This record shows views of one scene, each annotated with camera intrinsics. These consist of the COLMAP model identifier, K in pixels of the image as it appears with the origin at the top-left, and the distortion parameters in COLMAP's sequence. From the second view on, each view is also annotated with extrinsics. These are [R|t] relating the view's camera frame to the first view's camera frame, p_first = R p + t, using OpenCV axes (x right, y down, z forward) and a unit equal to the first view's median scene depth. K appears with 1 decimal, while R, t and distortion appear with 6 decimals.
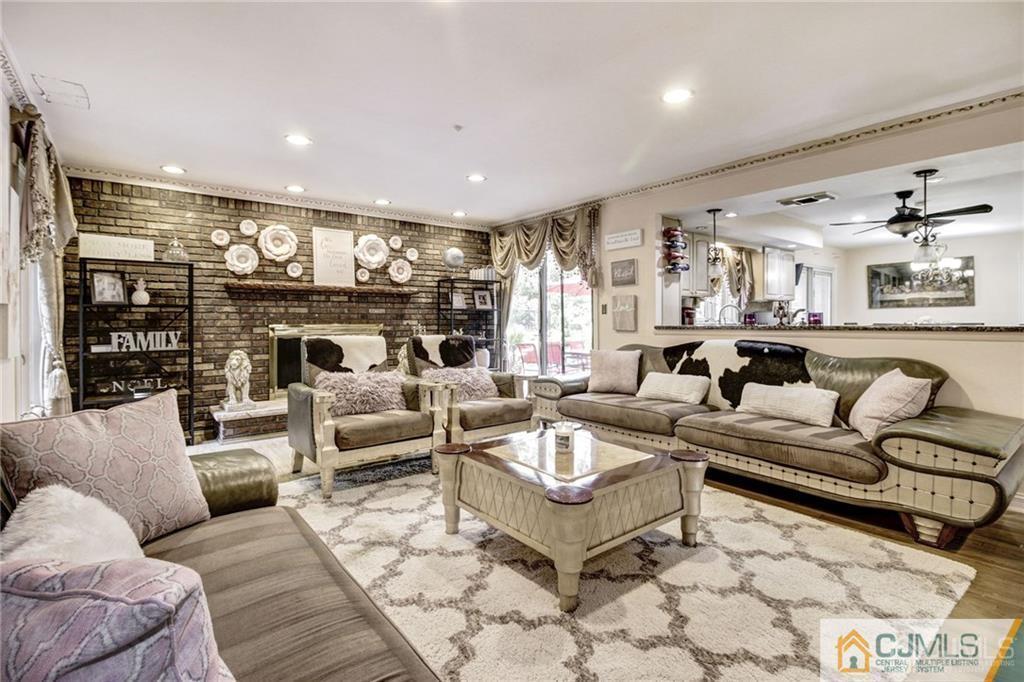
lens RADIAL K [[471.7, 0, 523.9], [0, 471.7, 316.9], [0, 0, 1]] dist [-0.024198, -0.000783]
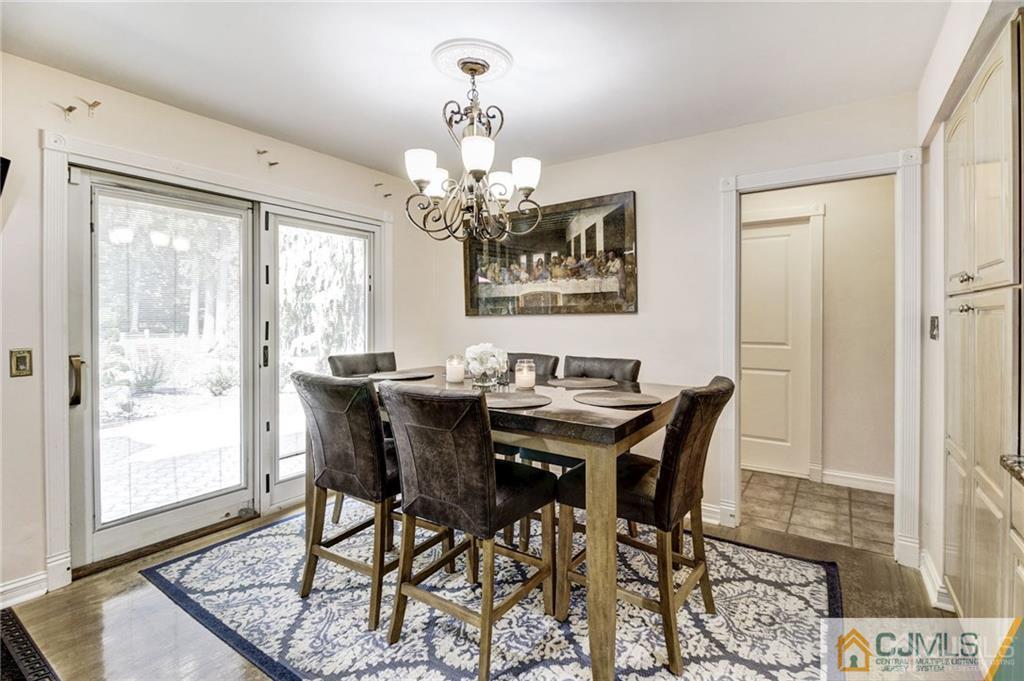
lens RADIAL K [[471.7, 0, 532.5], [0, 471.7, 319.8], [0, 0, 1]] dist [-0.024198, -0.000783]
pose [[0.957153, 0.011386, 0.289360, 0.717172], [-0.010297, 0.999933, -0.005284, -0.014122], [-0.289401, 0.002078, 0.957206, 0.583650]]
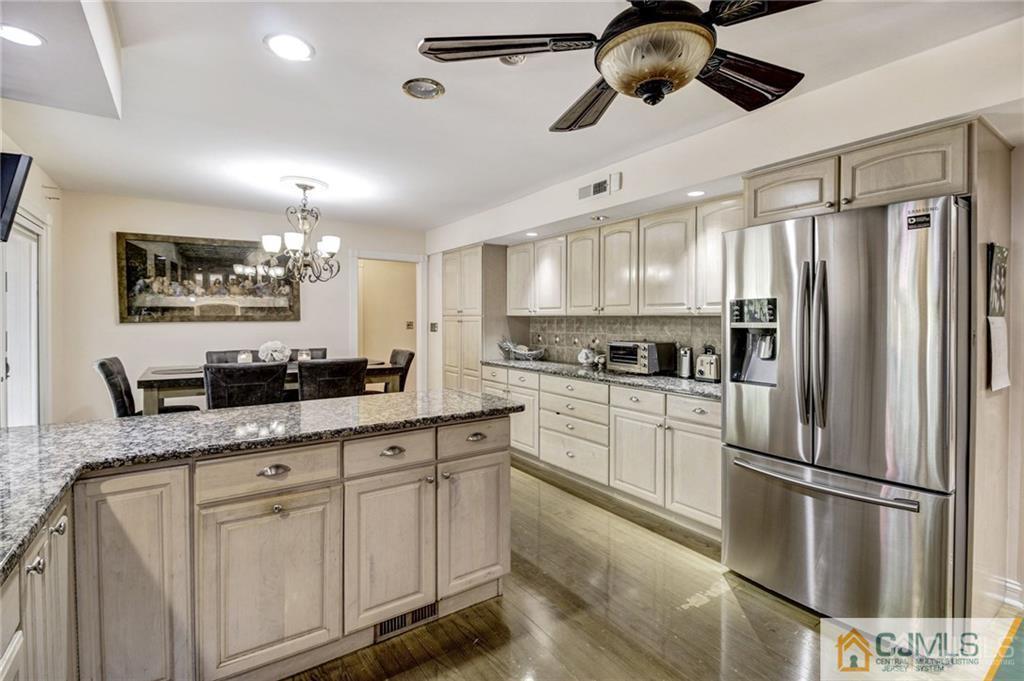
lens RADIAL K [[471.7, 0, 531.9], [0, 471.7, 323.3], [0, 0, 1]] dist [-0.024198, -0.000783]
pose [[0.071439, 0.005602, 0.997429, 0.320549], [0.001529, 0.999982, -0.005726, -0.015660], [-0.997444, 0.001935, 0.071429, 0.584145]]
